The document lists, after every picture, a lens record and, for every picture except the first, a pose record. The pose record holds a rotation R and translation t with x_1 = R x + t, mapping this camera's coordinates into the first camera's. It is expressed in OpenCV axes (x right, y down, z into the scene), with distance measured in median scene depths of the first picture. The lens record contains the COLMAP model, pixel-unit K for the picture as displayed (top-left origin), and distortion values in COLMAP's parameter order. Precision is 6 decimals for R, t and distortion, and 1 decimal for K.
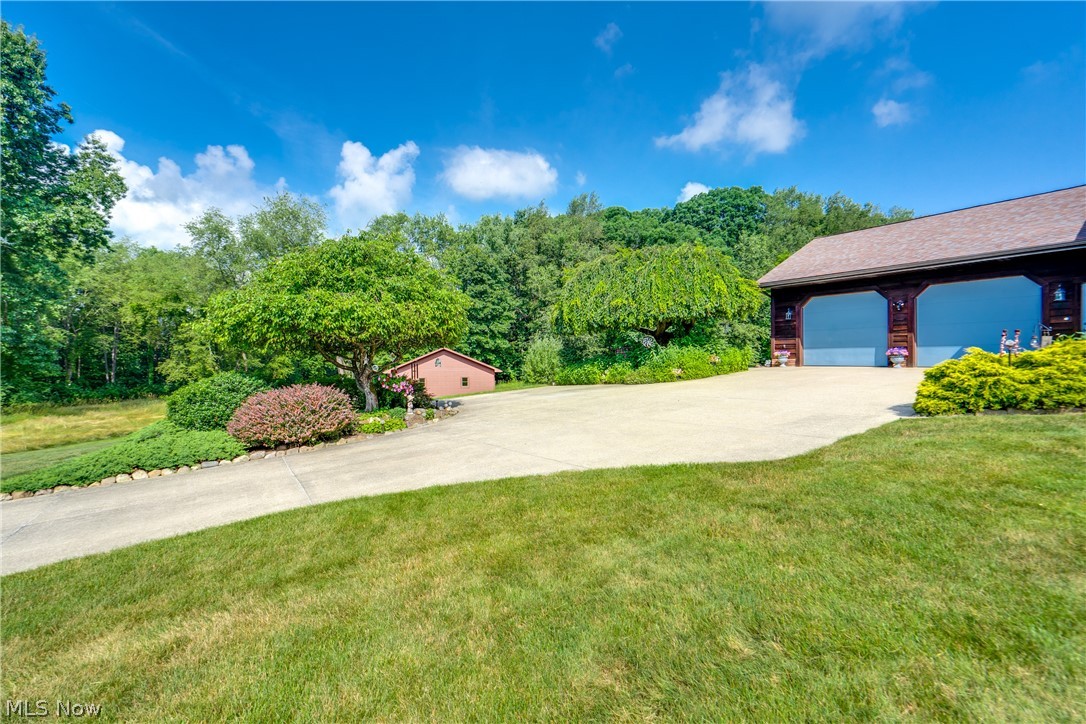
lens RADIAL K [[489.7, 0, 543.0], [0, 489.7, 362.0], [0, 0, 1]] dist [-0.000909, 0.000248]
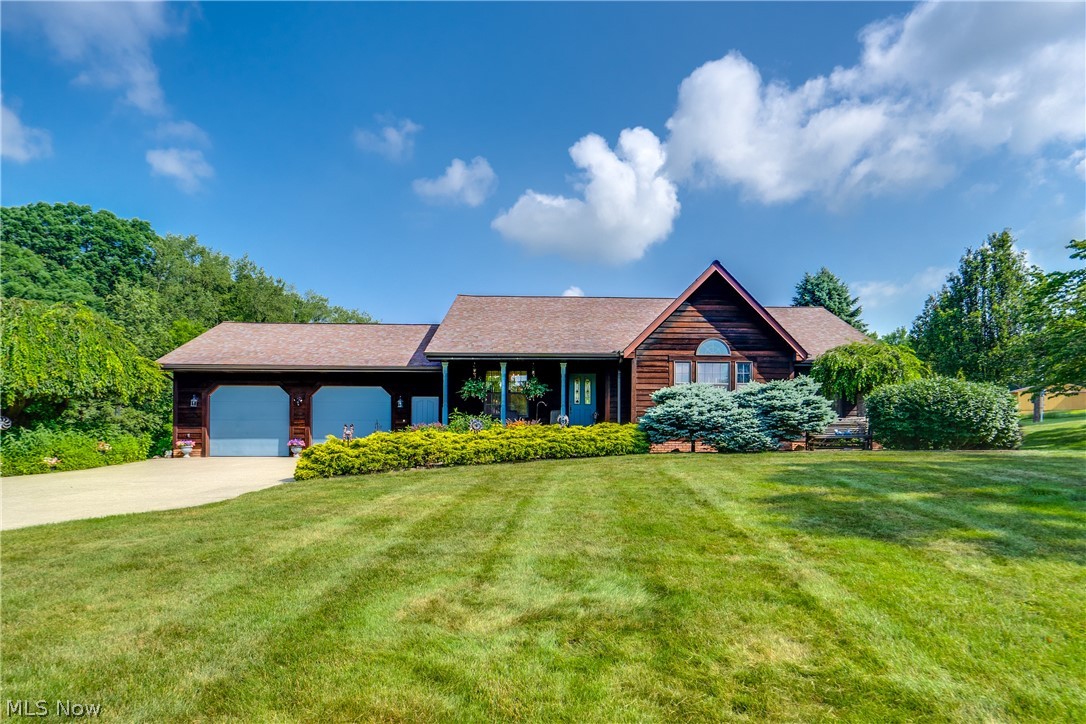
lens RADIAL K [[608.4, 0, 545.5], [0, 608.4, 439.3], [0, 0, 1]] dist [0.032371, -0.000147]
pose [[0.545085, 0.026466, 0.837963, -0.129912], [0.003090, 0.999431, -0.033576, 0.019010], [-0.838375, 0.020891, 0.544693, -0.226730]]
